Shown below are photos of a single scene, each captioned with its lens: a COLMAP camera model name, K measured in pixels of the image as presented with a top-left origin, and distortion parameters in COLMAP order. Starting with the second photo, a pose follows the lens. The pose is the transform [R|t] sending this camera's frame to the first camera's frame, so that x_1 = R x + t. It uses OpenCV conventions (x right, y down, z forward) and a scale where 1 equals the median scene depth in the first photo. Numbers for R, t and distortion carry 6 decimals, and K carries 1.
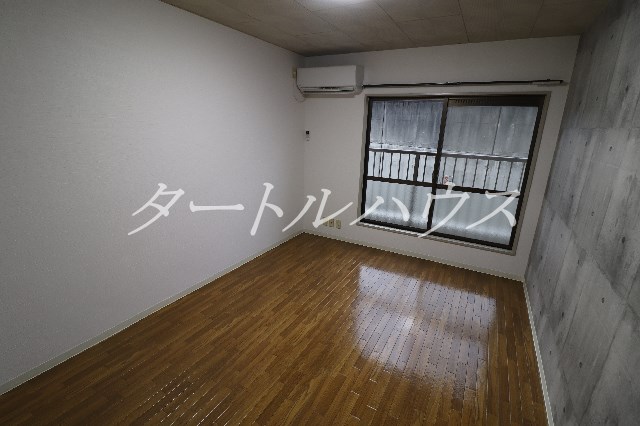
lens RADIAL K [[298.6, 0, 320.0], [0, 298.6, 213.0], [0, 0, 1]] dist [-0.000268, -0.012966]
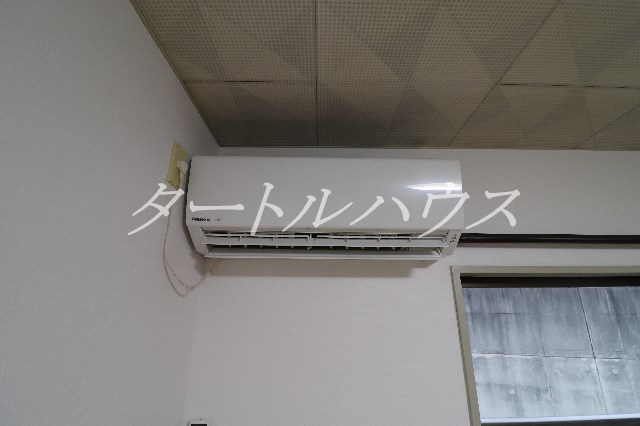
lens RADIAL K [[298.6, 0, 320.0], [0, 298.6, 213.0], [0, 0, 1]] dist [-0.000268, -0.012966]
pose [[0.871793, 0.106858, 0.478078, -0.096152], [0.158158, 0.862260, -0.481138, -0.315467], [-0.463641, 0.495064, 0.734812, 0.801469]]
